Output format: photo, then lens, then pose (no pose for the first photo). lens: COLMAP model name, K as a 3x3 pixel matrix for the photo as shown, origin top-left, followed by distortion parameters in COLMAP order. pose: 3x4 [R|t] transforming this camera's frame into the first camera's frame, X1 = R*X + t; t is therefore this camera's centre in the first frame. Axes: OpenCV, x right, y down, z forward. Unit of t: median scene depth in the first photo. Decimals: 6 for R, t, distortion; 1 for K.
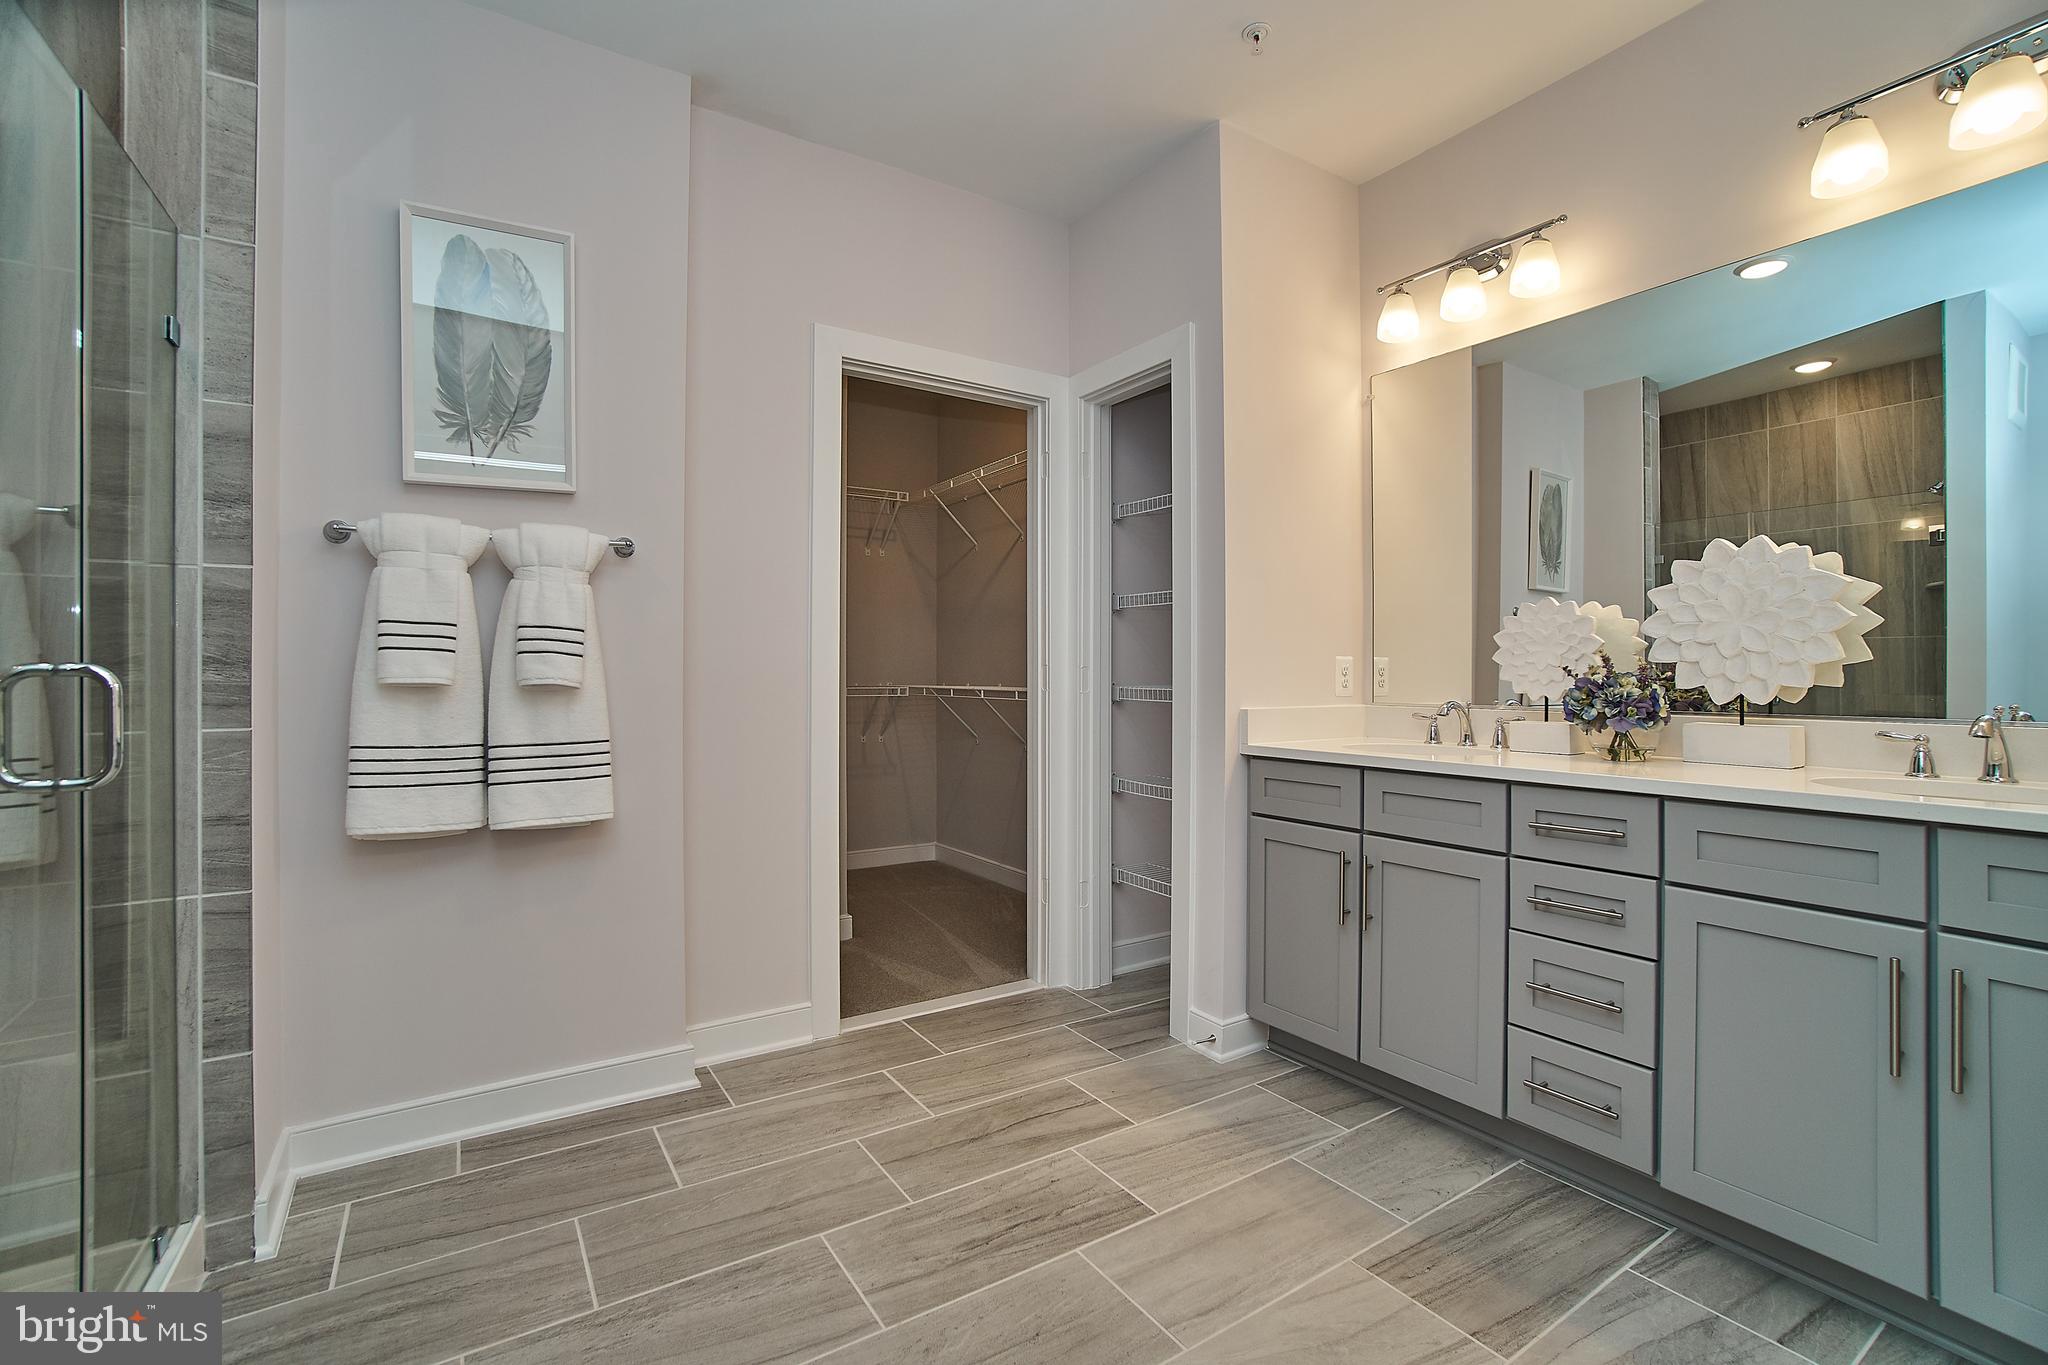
lens RADIAL K [[896.8, 0, 1016.7], [0, 896.8, 670.7], [0, 0, 1]] dist [-0.062791, 0.023418]
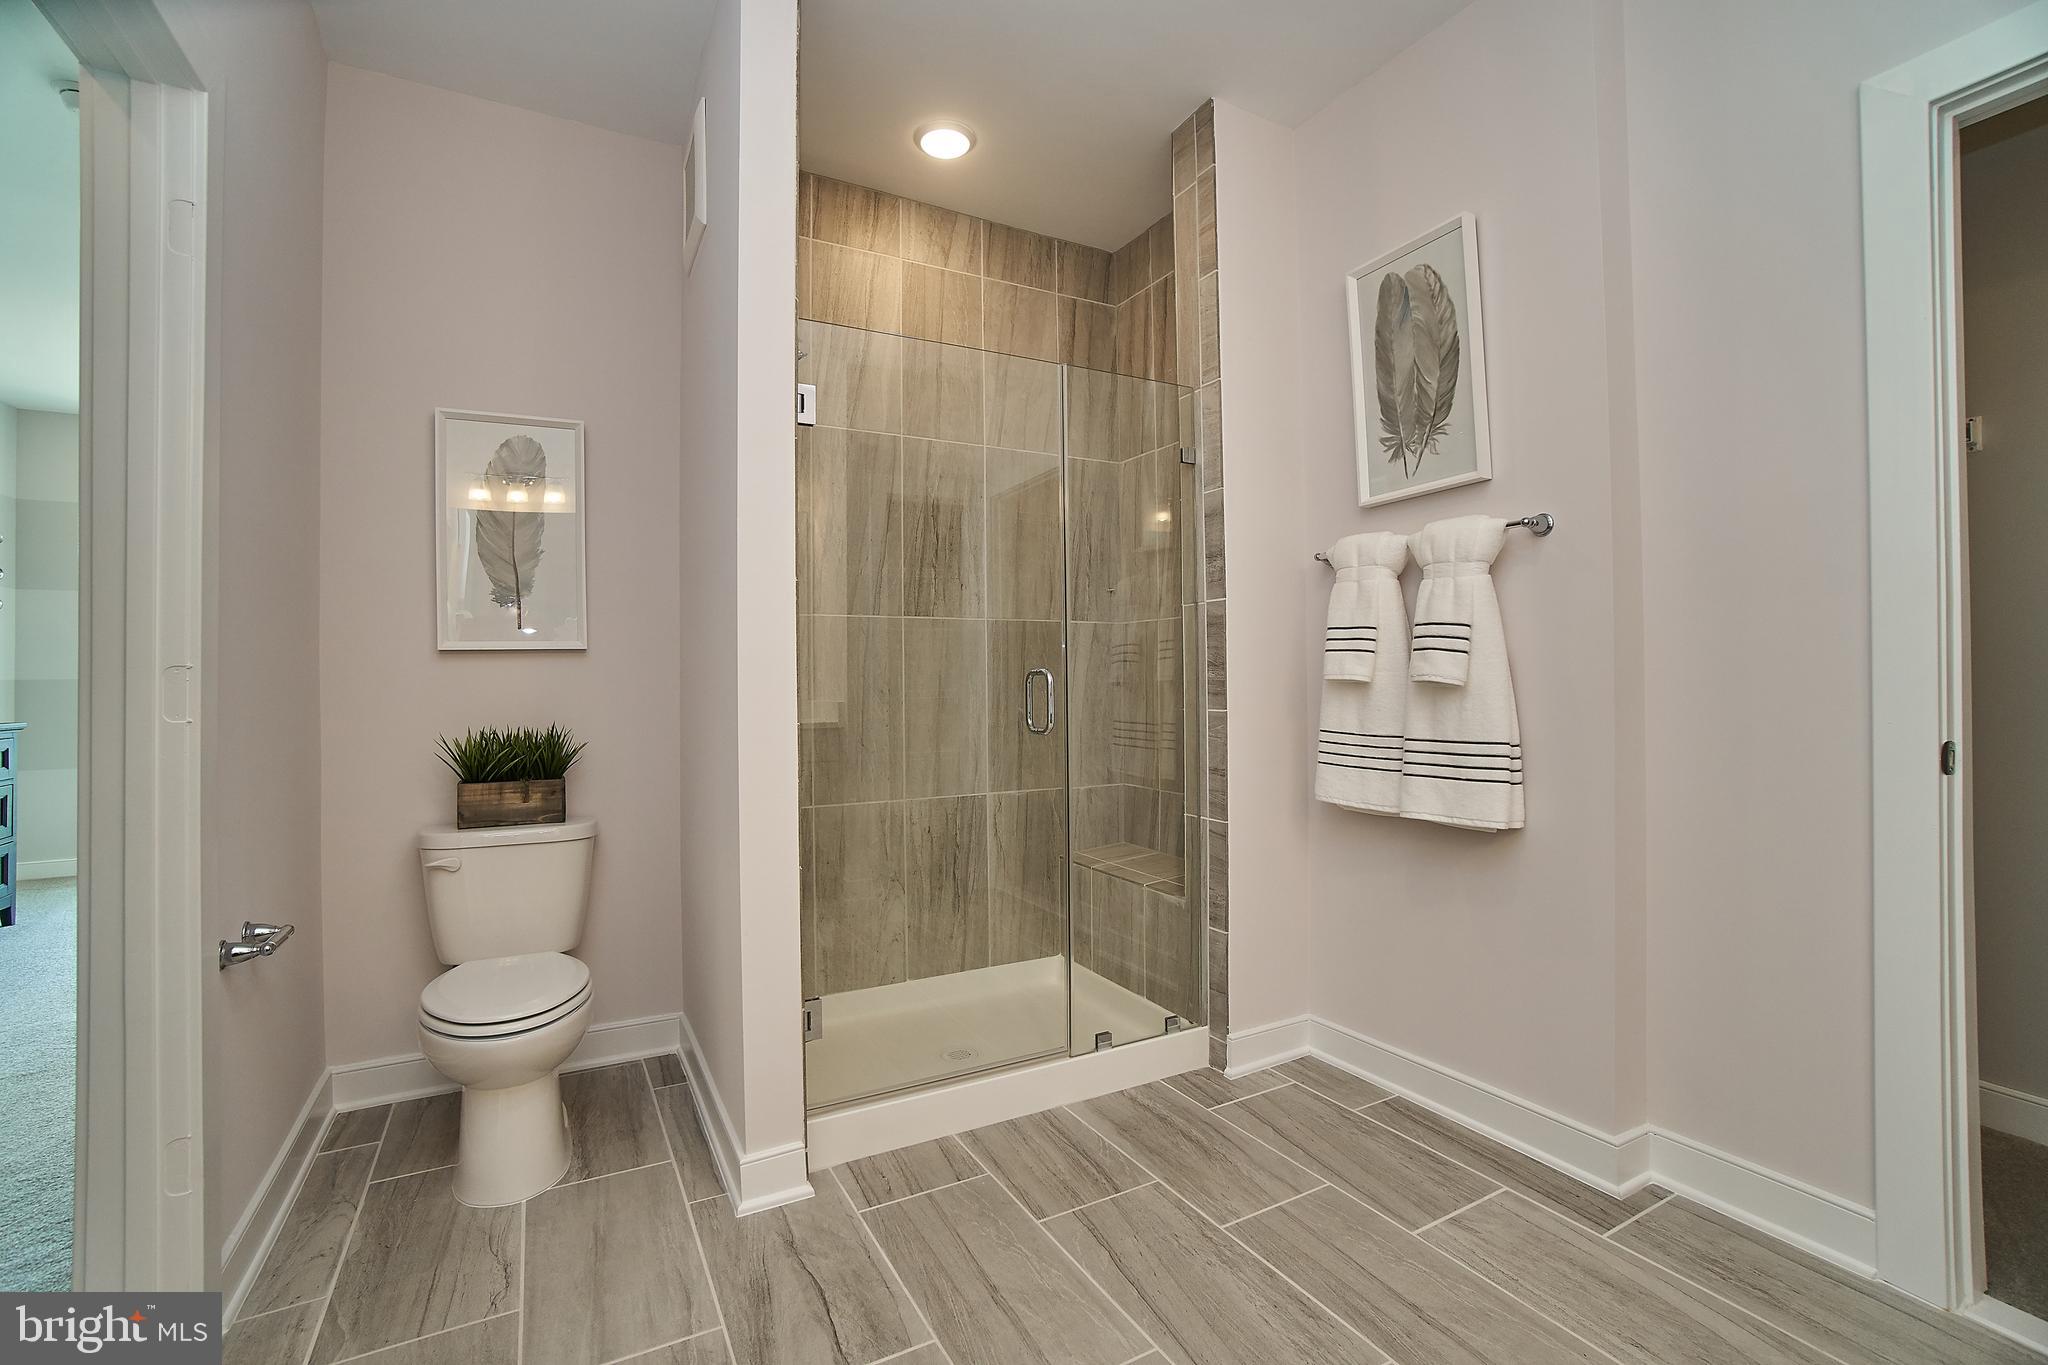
lens RADIAL K [[896.8, 0, 1016.7], [0, 896.8, 670.7], [0, 0, 1]] dist [-0.062791, 0.023418]
pose [[-0.067276, -0.005369, -0.997720, 0.512916], [0.010707, 0.999924, -0.006102, 0.004767], [0.997677, -0.011093, -0.067214, 0.607712]]
